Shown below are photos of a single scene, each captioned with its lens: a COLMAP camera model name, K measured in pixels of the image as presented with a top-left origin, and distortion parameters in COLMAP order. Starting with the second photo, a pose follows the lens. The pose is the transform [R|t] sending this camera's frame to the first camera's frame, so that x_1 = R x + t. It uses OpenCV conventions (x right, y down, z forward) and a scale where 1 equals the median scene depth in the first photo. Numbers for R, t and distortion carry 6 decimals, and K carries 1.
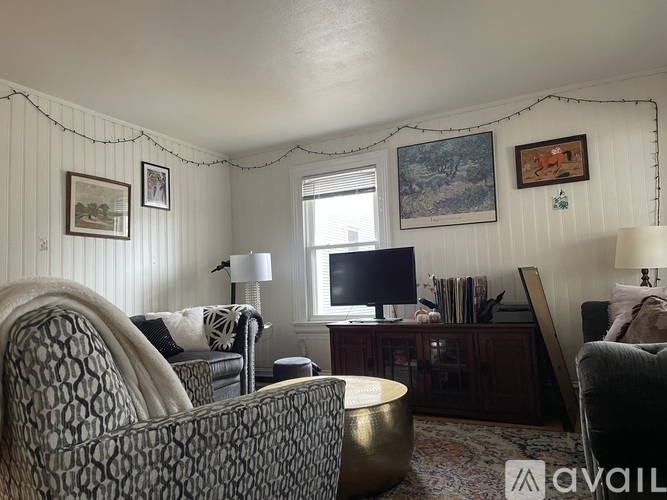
lens RADIAL K [[510.3, 0, 333.4], [0, 510.3, 250.6], [0, 0, 1]] dist [0.001554, -0.004678]
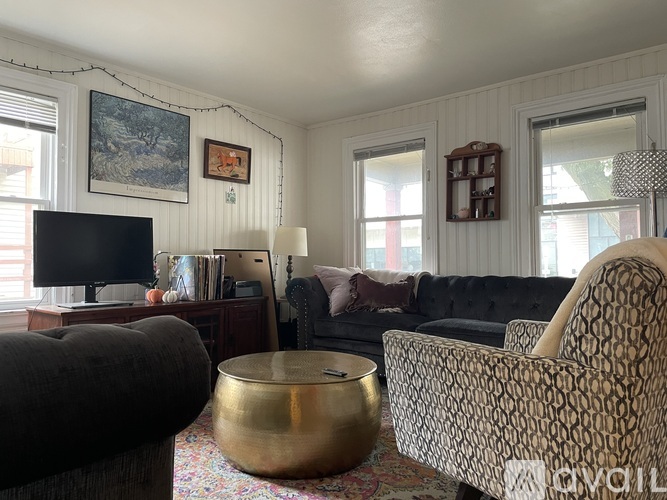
lens RADIAL K [[510.3, 0, 334.9], [0, 510.3, 246.0], [0, 0, 1]] dist [0.001554, -0.004678]
pose [[0.143010, 0.071795, 0.987114, -0.647153], [-0.071711, 0.995496, -0.062015, 0.070637], [-0.987120, -0.061919, 0.147514, 0.536612]]
